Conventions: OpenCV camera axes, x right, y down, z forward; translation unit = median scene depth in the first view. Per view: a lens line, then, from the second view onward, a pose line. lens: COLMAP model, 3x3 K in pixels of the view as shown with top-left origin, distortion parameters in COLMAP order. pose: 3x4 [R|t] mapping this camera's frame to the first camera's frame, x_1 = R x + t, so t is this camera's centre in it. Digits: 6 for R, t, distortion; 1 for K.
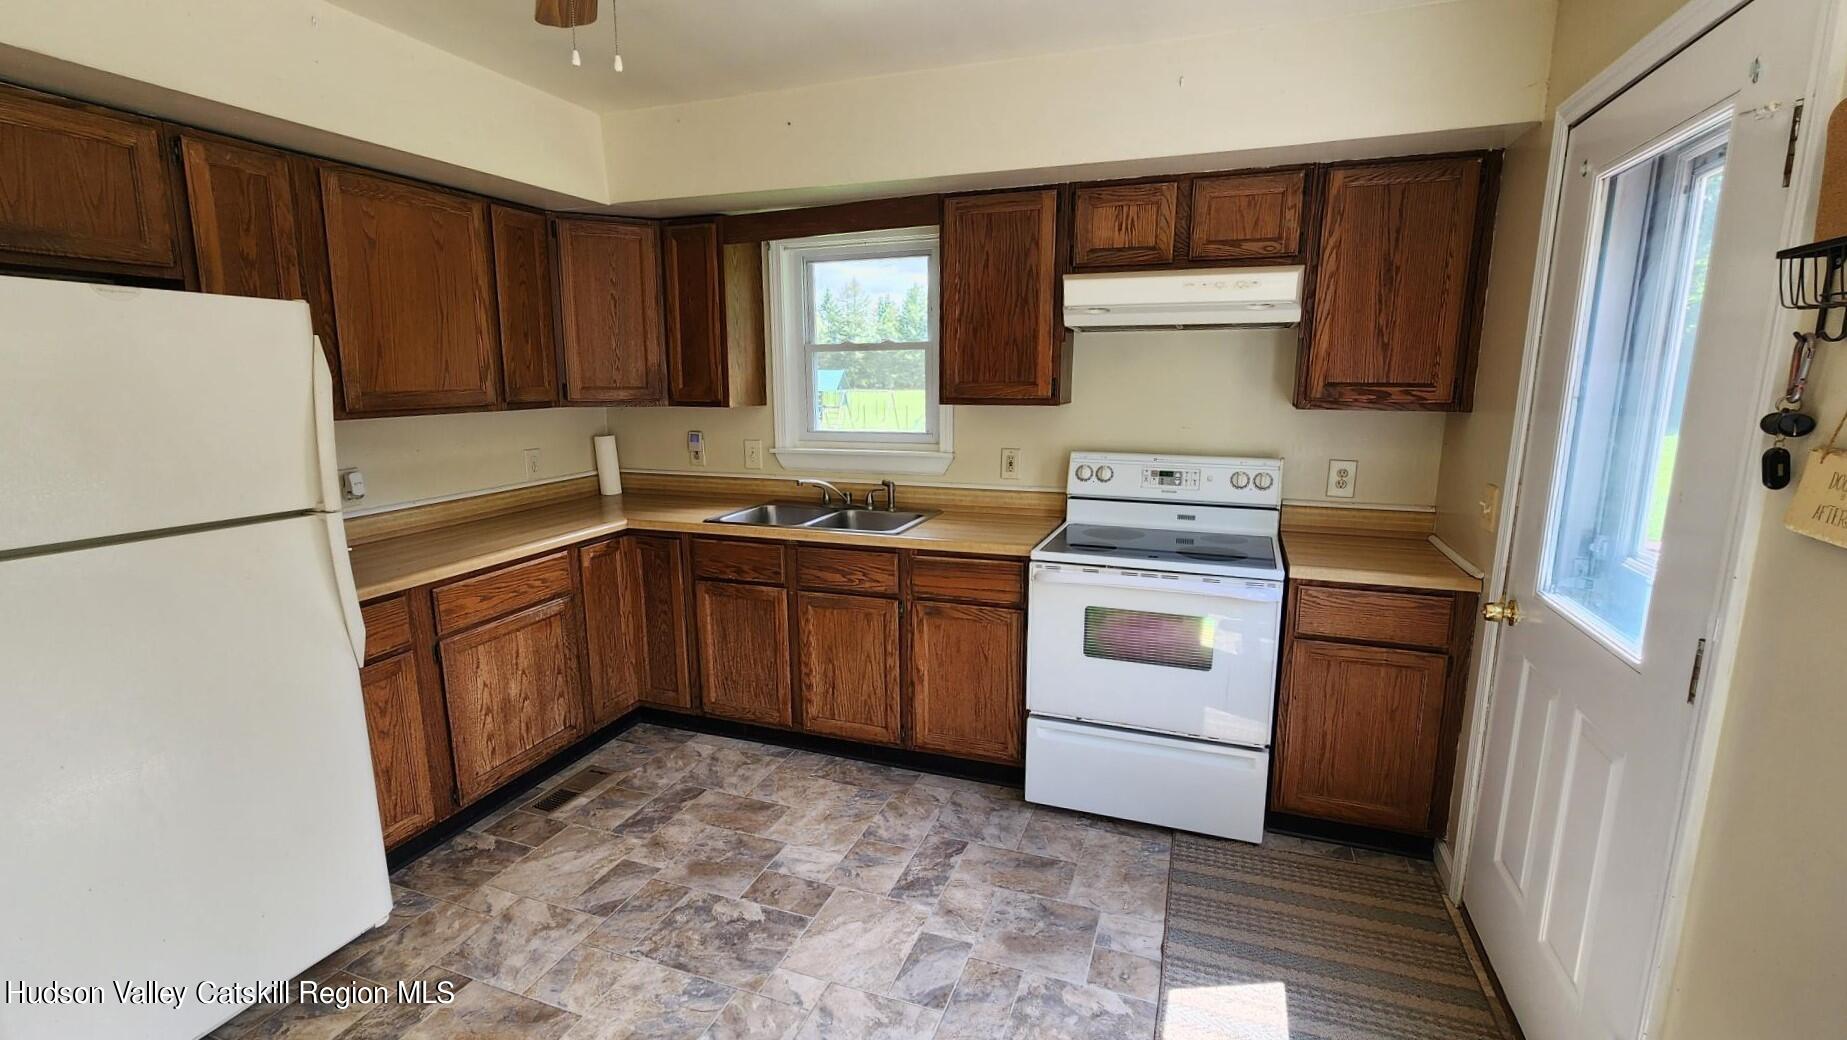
lens RADIAL K [[818.4, 0, 923.5], [0, 818.4, 520.0], [0, 0, 1]] dist [0.002152, 0.000224]
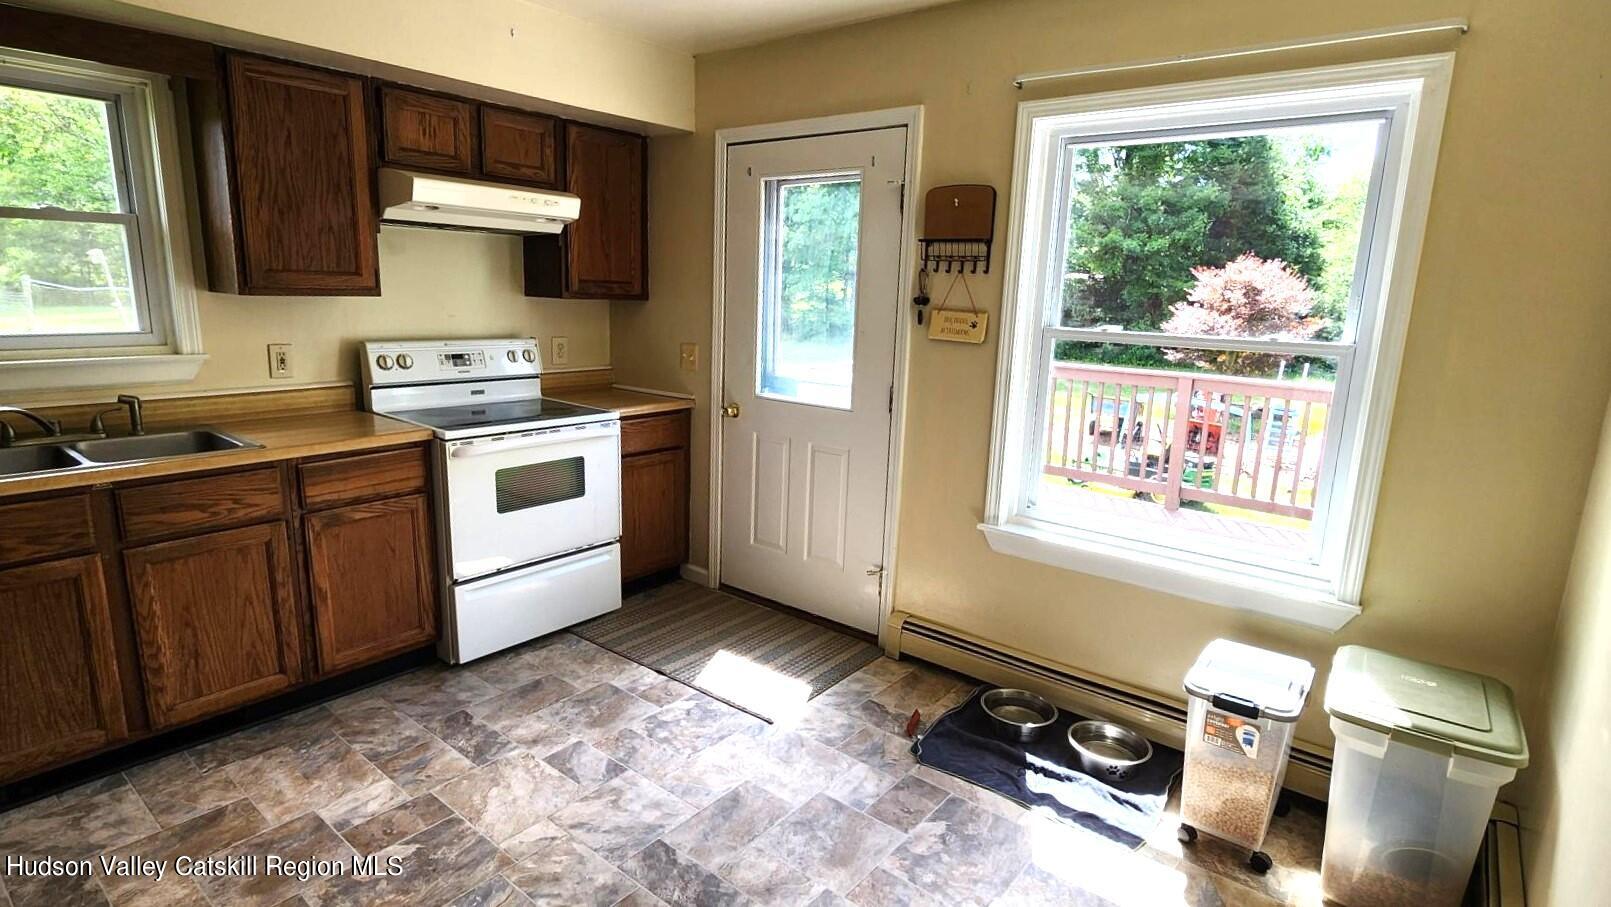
lens RADIAL K [[813.5, 0, 805.5], [0, 813.5, 453.5], [0, 0, 1]] dist [-0.000203, -0.000344]
pose [[0.315466, -0.179380, 0.931828, -0.695245], [0.135279, 0.980443, 0.142940, -0.022525], [-0.939245, 0.080964, 0.333563, 0.193263]]
